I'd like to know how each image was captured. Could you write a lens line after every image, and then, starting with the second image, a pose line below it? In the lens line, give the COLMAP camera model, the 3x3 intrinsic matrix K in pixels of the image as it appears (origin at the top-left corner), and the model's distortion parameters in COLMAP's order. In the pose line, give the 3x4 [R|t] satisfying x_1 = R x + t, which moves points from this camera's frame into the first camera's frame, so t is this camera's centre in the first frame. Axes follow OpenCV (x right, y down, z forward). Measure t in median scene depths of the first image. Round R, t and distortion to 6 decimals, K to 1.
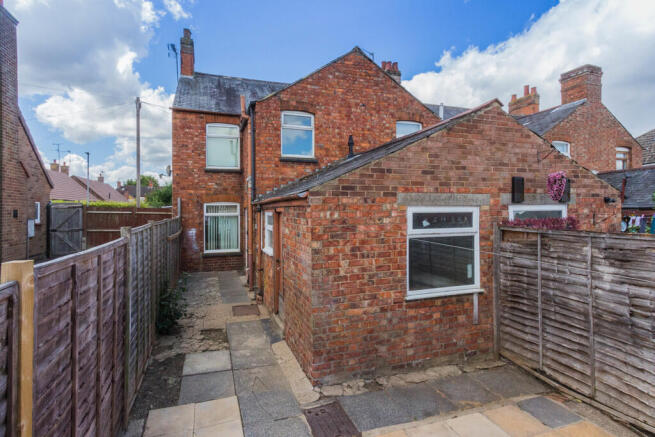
lens RADIAL K [[331.3, 0, 327.2], [0, 331.3, 214.3], [0, 0, 1]] dist [0.003399, 0.000941]
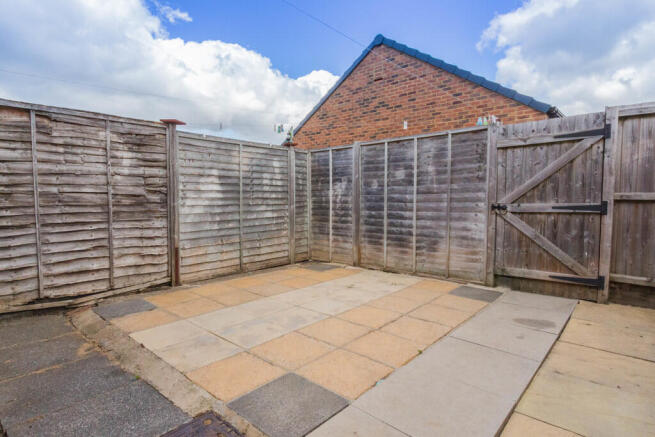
lens RADIAL K [[364.2, 0, 328.1], [0, 364.2, 219.2], [0, 0, 1]] dist [0.002210, -0.000713]
pose [[-0.490305, -0.066291, 0.869026, -0.438161], [-0.002272, 0.997197, 0.074786, 0.266530], [-0.871548, 0.034694, -0.489082, 0.964698]]
